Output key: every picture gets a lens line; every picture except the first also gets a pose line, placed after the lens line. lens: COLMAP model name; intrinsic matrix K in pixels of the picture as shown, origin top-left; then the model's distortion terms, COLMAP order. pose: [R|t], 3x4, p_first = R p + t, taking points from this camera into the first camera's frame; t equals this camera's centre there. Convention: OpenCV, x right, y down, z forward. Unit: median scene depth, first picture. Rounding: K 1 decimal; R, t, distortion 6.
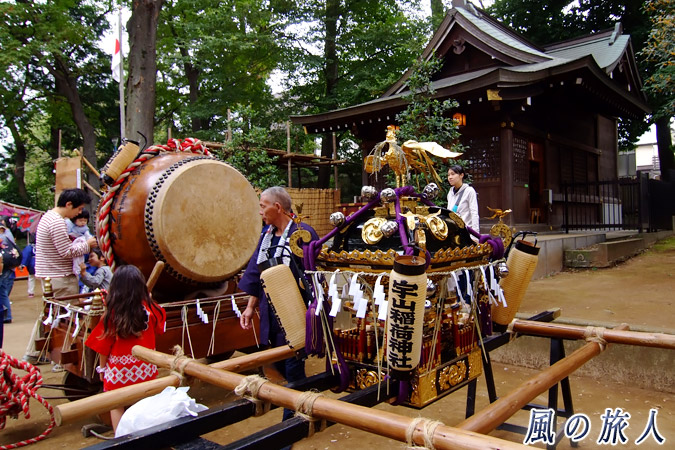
lens RADIAL K [[883.5, 0, 337.4], [0, 883.5, 237.9], [0, 0, 1]] dist [-0.020788, 0.011728]
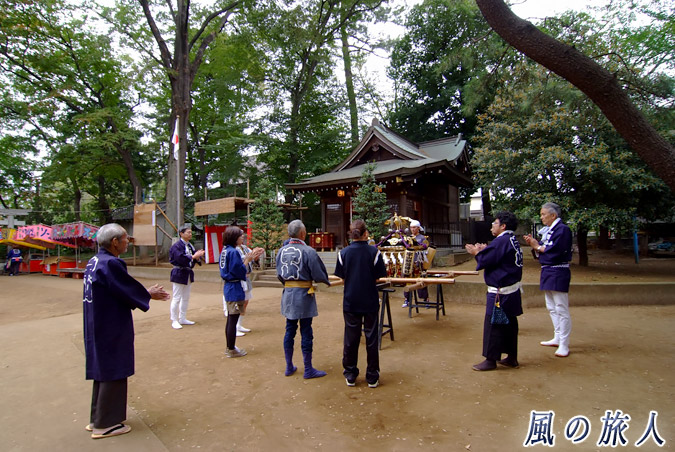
lens RADIAL K [[883.5, 0, 337.4], [0, 883.5, 238.9], [0, 0, 1]] dist [-0.020788, 0.011728]
pose [[0.985891, 0.009965, 0.167091, -0.243143], [-0.005082, 0.999548, -0.029629, 0.027491], [-0.167310, 0.028361, 0.985496, -0.781789]]
